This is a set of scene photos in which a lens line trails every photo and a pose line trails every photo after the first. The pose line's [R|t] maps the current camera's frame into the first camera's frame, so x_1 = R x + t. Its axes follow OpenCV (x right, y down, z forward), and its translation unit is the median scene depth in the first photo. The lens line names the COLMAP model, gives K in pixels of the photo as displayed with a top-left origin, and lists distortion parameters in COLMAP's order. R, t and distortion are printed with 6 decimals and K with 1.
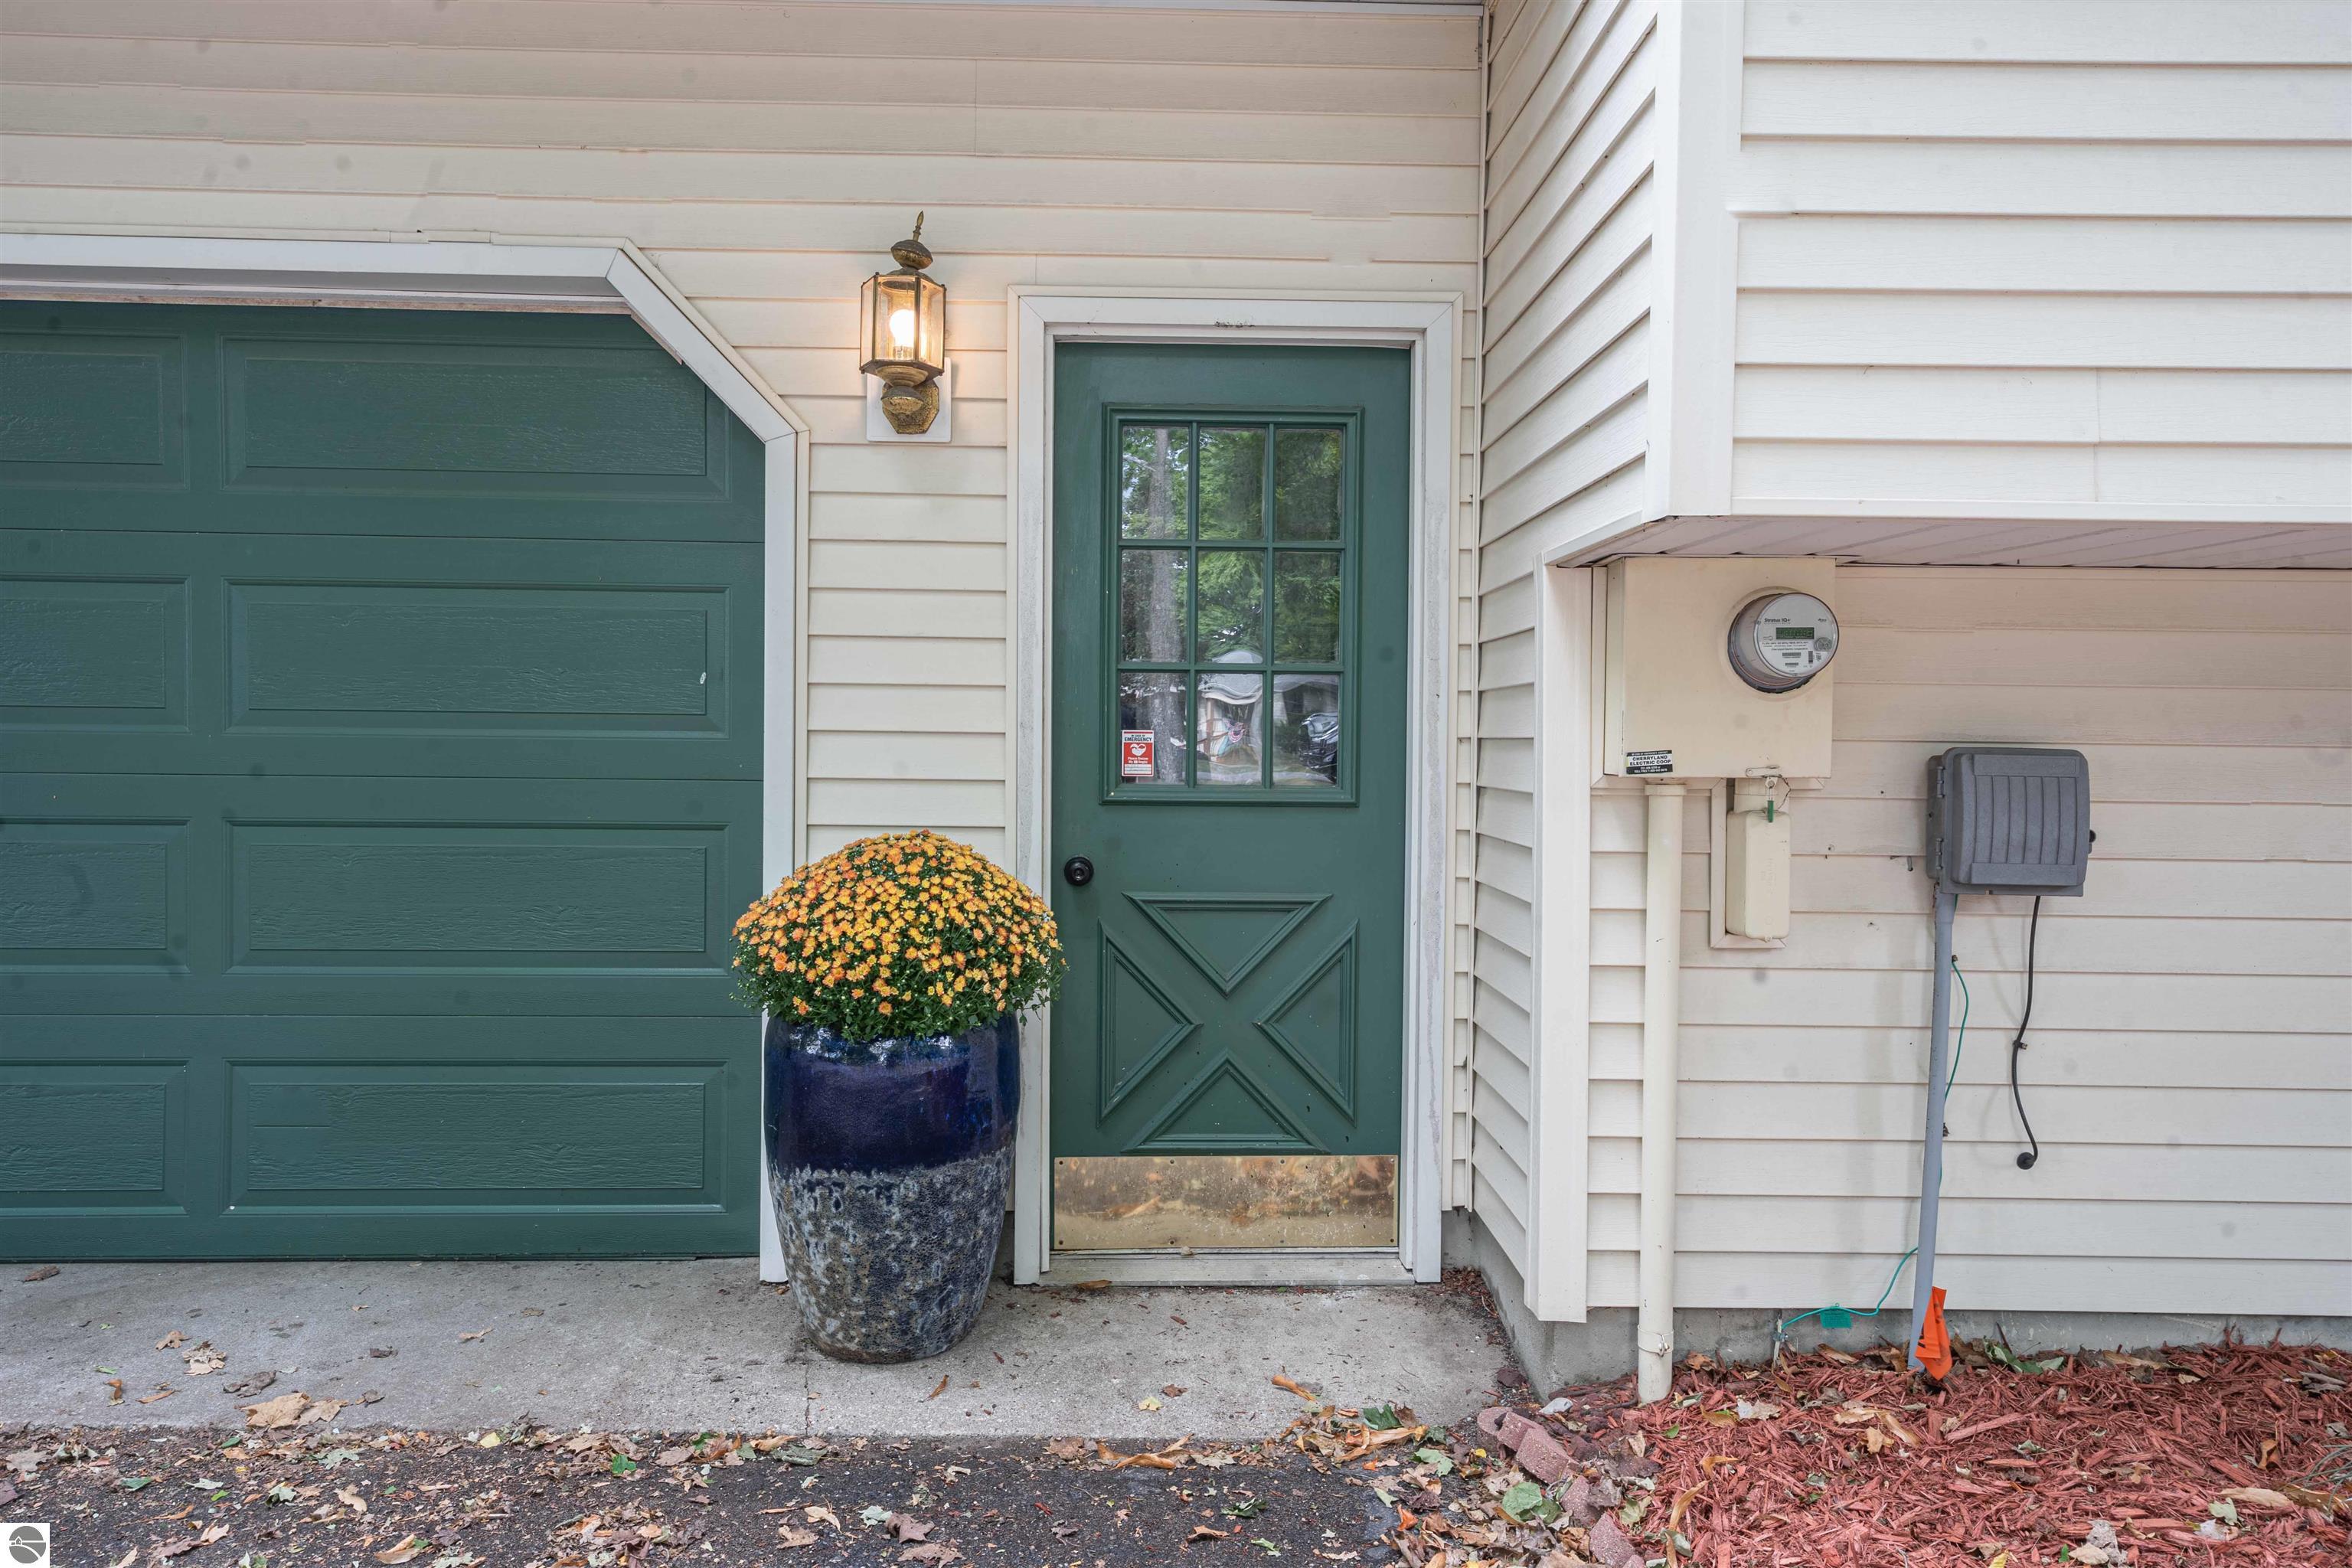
lens RADIAL K [[1547.7, 0, 1176.0], [0, 1547.7, 784.0], [0, 0, 1]] dist [0.024977, -0.001919]
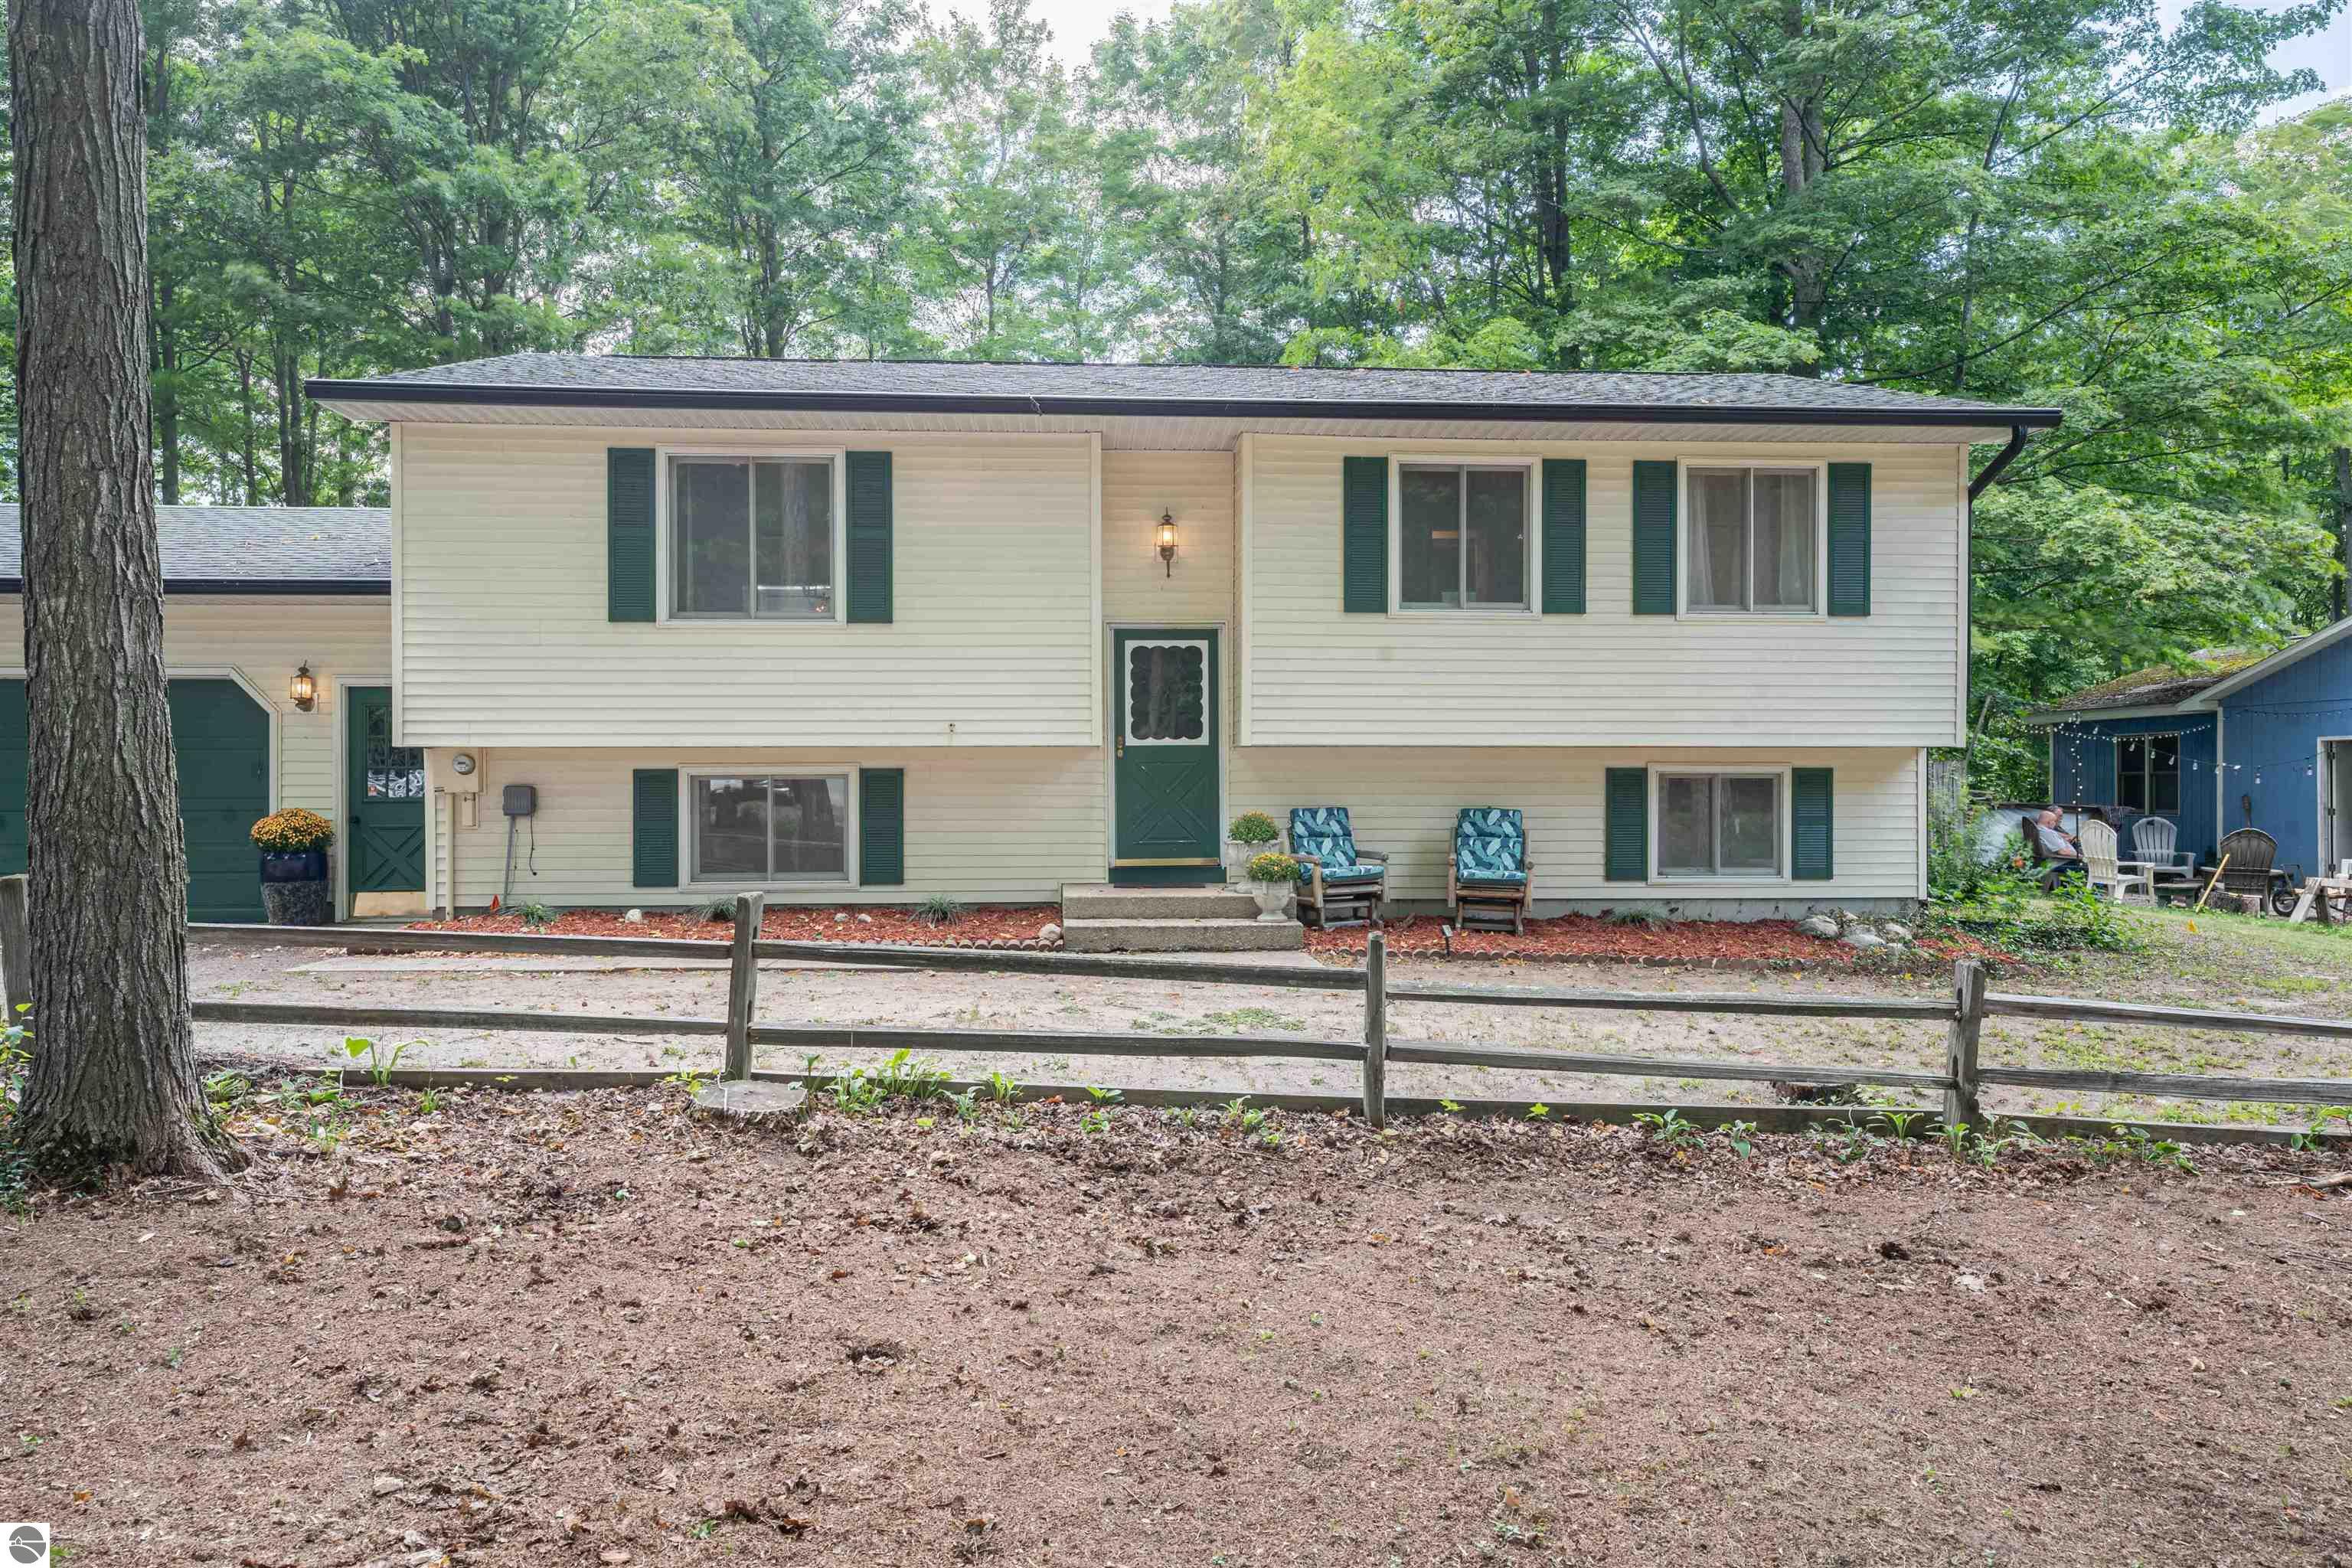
lens RADIAL K [[1482.8, 0, 1176.0], [0, 1482.8, 784.0], [0, 0, 1]] dist [0.052076, -0.000060]
pose [[0.998982, -0.010311, 0.043913, 2.223800], [0.012240, 0.998962, -0.043880, 0.190057], [-0.043415, 0.044372, 0.998071, -3.507075]]
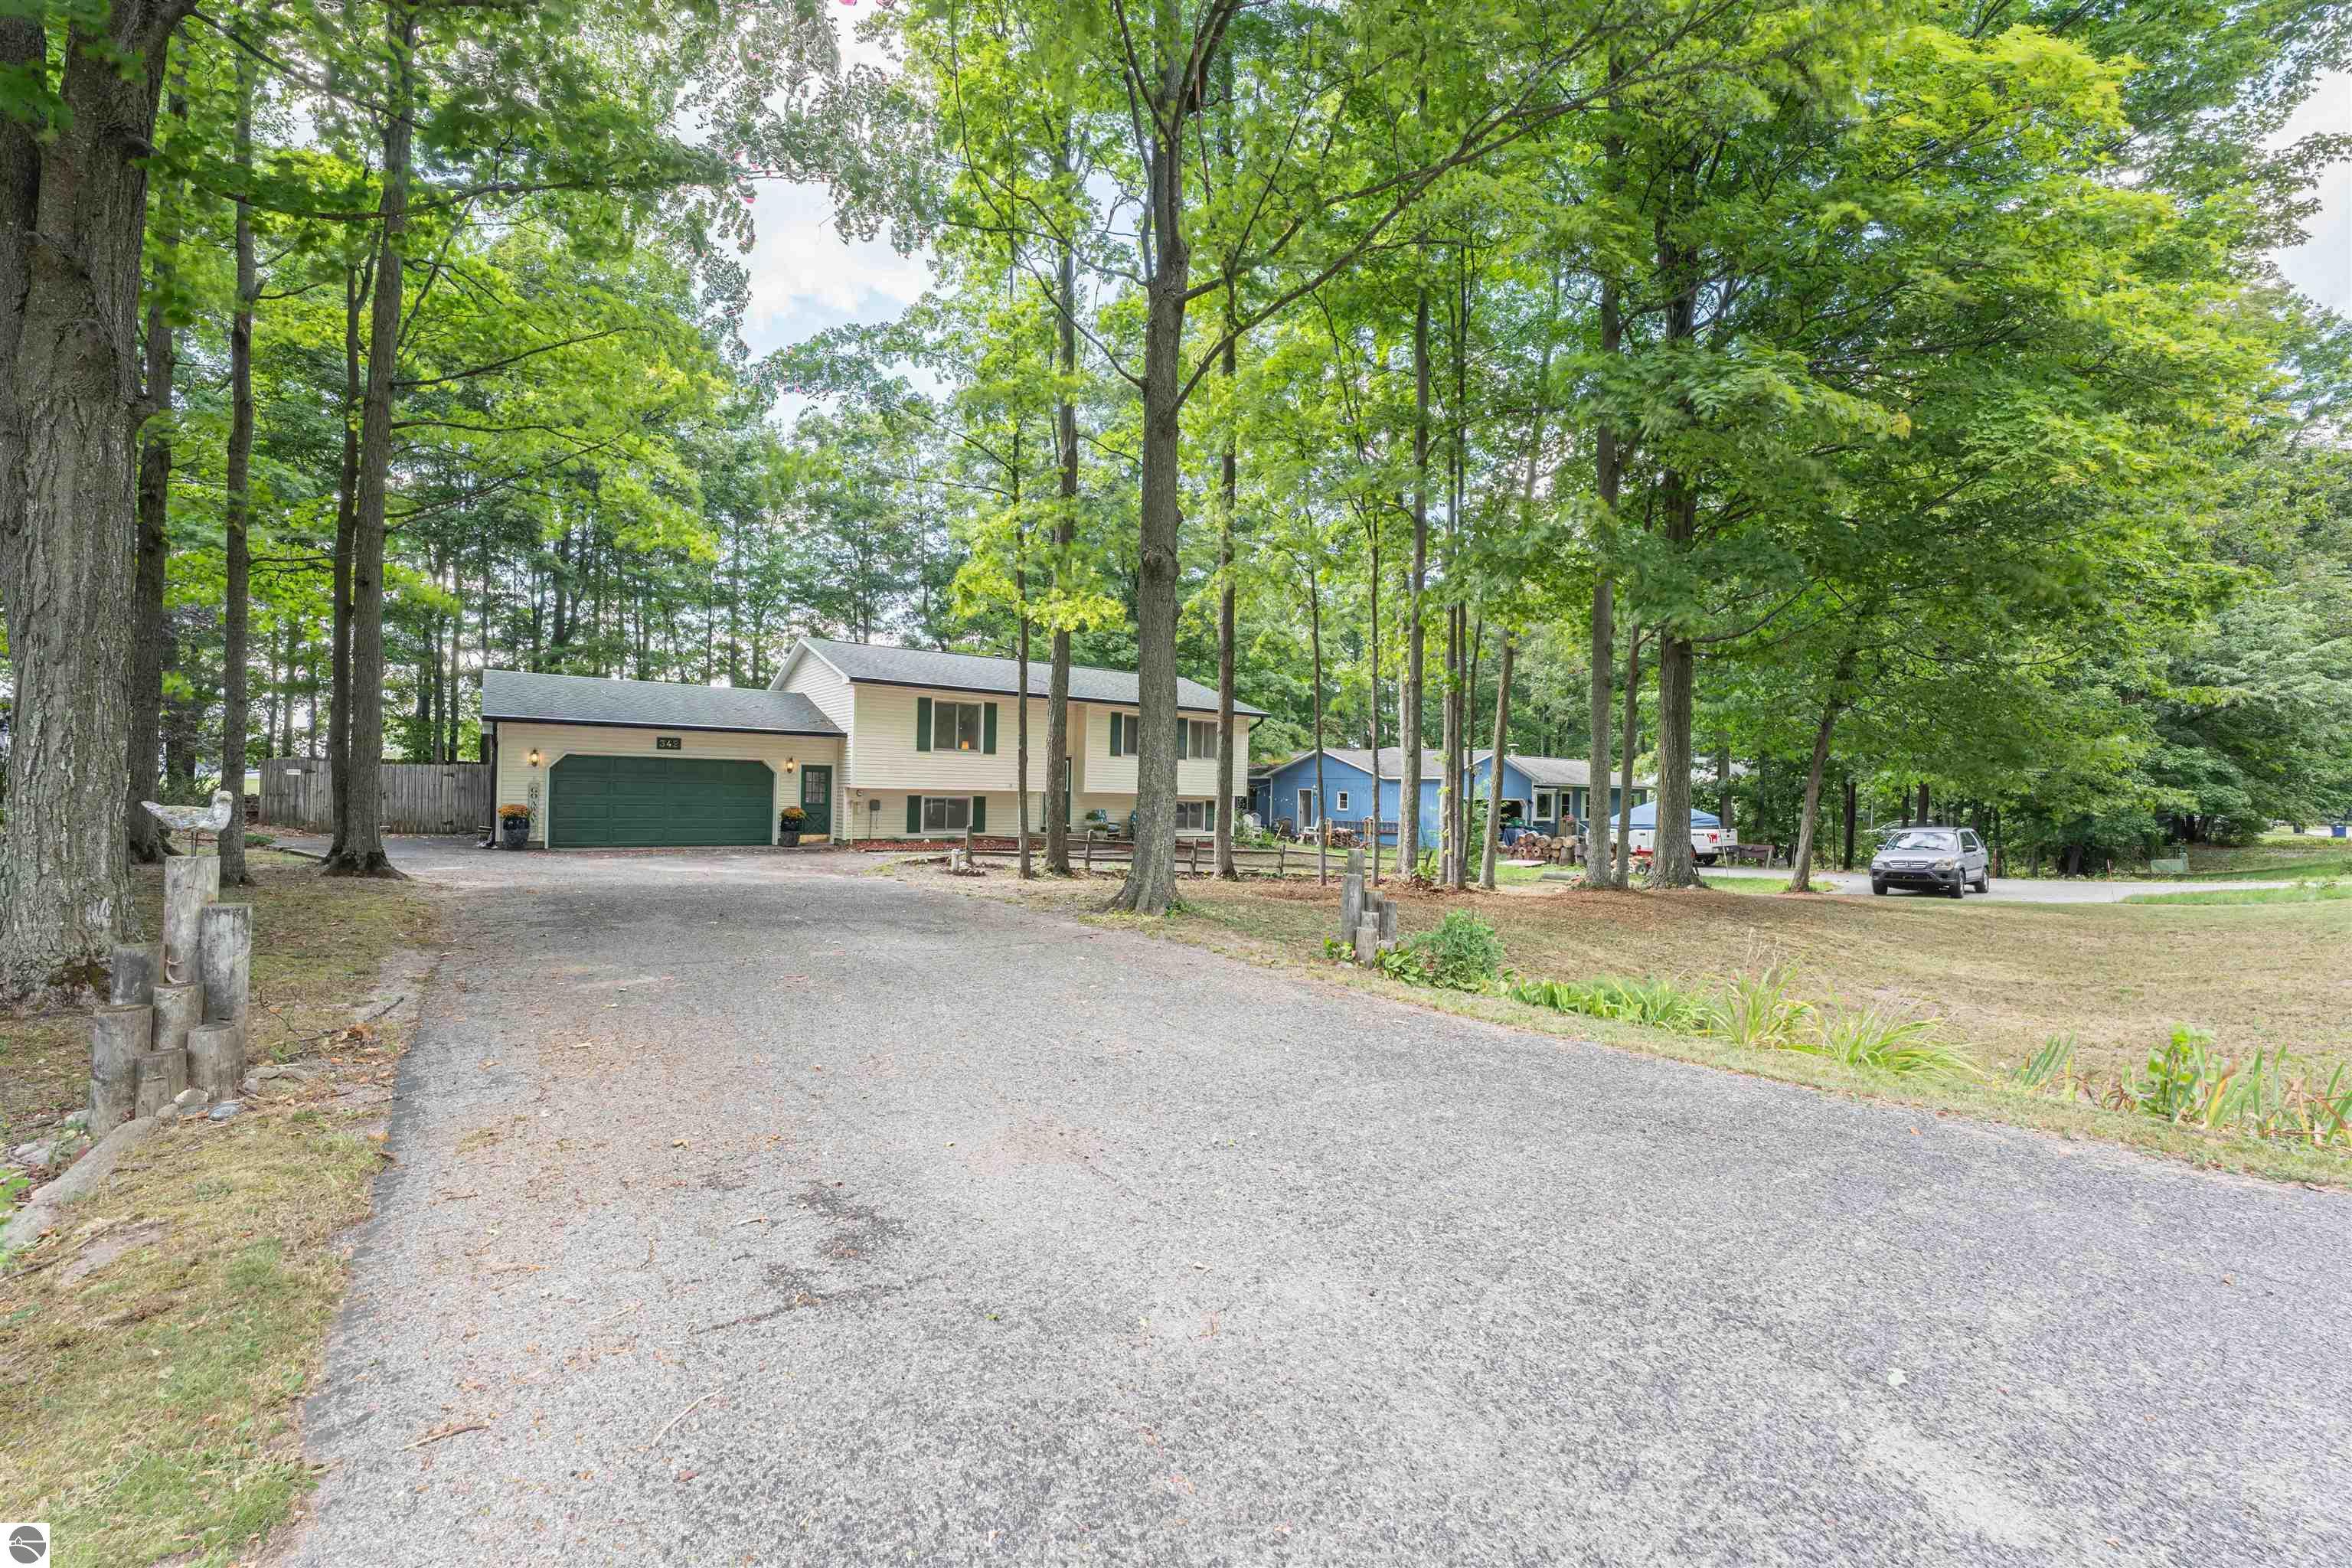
lens RADIAL K [[970.5, 0, 1176.0], [0, 970.5, 784.0], [0, 0, 1]] dist [-0.025884, -0.000105]
pose [[0.814741, 0.014621, 0.579641, -2.360852], [0.001847, 0.999612, -0.027810, 0.078267], [-0.579822, 0.023729, 0.814397, -7.780205]]
